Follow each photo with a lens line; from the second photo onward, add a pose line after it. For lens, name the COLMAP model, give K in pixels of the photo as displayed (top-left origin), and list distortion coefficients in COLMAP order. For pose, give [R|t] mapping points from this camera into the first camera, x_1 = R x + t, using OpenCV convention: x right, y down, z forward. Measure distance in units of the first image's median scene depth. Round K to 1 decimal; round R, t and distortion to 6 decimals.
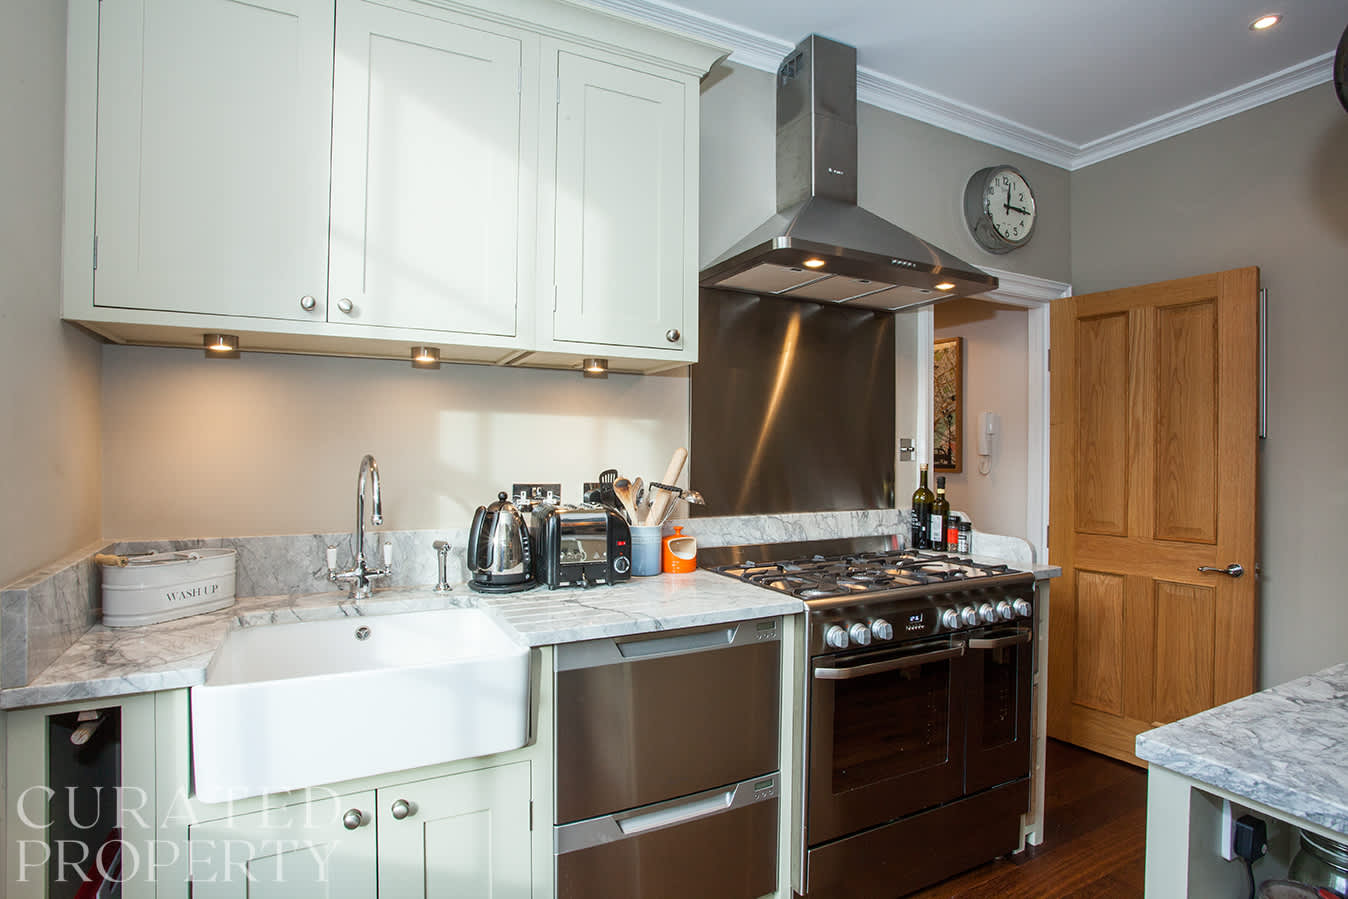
lens RADIAL K [[697.6, 0, 672.0], [0, 697.6, 455.2], [0, 0, 1]] dist [-0.078930, 0.040763]
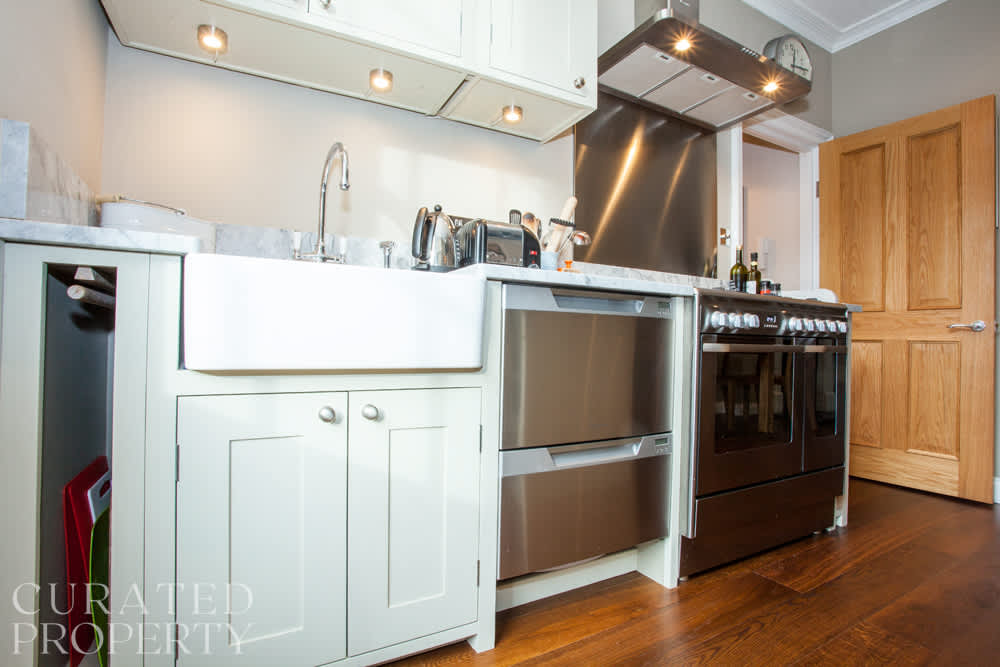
lens RADIAL K [[481.2, 0, 499.8], [0, 481.2, 334.2], [0, 0, 1]] dist [-0.073179, 0.028858]
pose [[0.999700, 0.013557, 0.020418, -0.121405], [-0.013311, 0.999838, -0.012148, 0.230716], [-0.020579, 0.011873, 0.999718, 0.137666]]
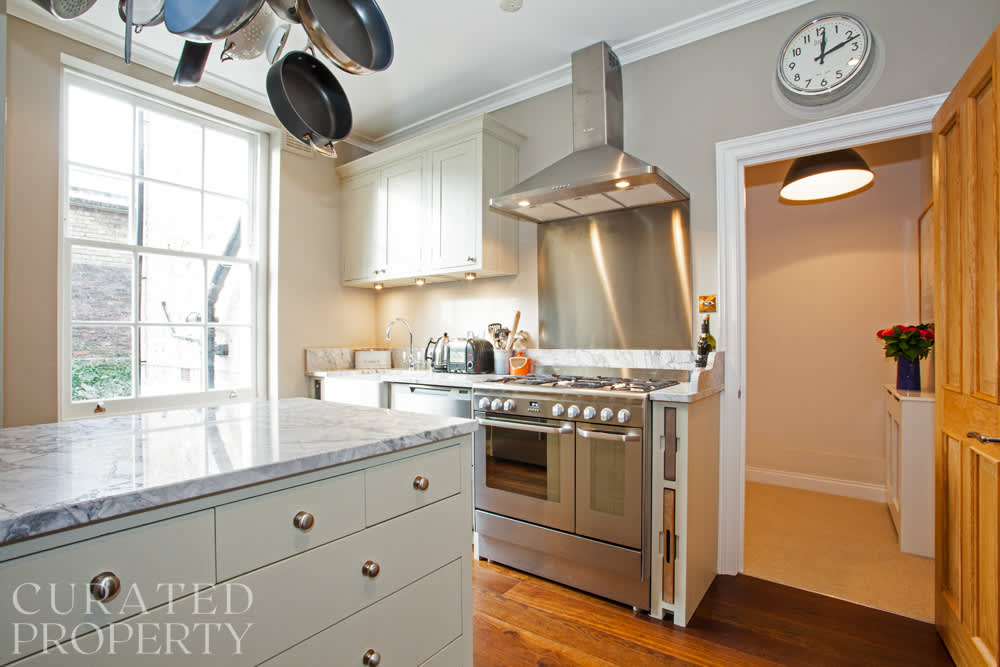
lens RADIAL K [[491.5, 0, 509.7], [0, 491.5, 336.8], [0, 0, 1]] dist [-0.049810, 0.001035]
pose [[0.443939, -0.010436, -0.895996, 1.153635], [0.005830, 0.999945, -0.008758, 0.068059], [0.896038, -0.001336, 0.443975, 0.345763]]
